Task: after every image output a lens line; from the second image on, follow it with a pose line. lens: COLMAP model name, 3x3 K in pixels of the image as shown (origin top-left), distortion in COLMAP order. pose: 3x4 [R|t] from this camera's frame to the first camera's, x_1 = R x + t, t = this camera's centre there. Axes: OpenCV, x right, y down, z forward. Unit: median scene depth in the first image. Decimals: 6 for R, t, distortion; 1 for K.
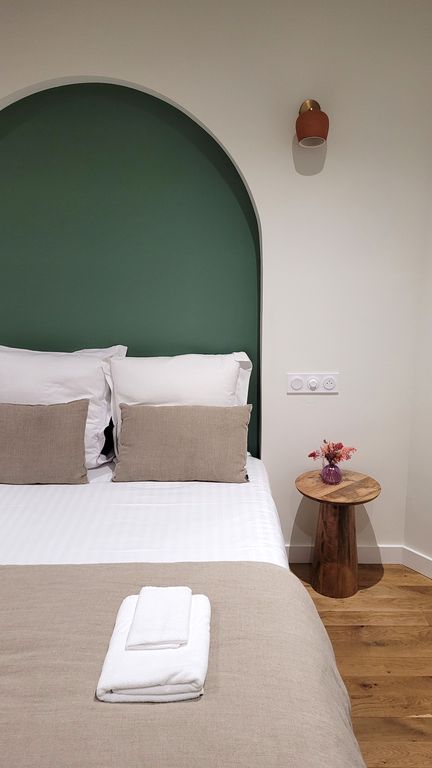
lens RADIAL K [[595.3, 0, 213.8], [0, 595.3, 382.4], [0, 0, 1]] dist [0.014206, 0.002704]
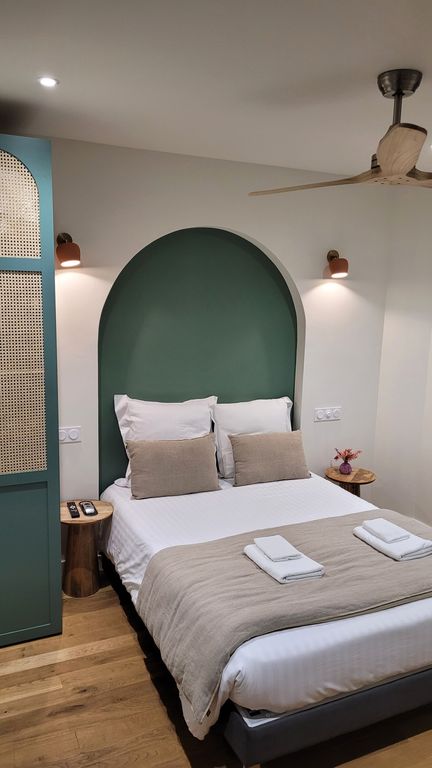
lens RADIAL K [[595.3, 0, 218.9], [0, 595.3, 385.1], [0, 0, 1]] dist [0.014206, 0.002704]
pose [[0.910758, -0.037846, 0.411203, -0.776530], [0.054599, 0.998085, -0.029070, -0.047072], [-0.409315, 0.048927, 0.911080, -0.366820]]
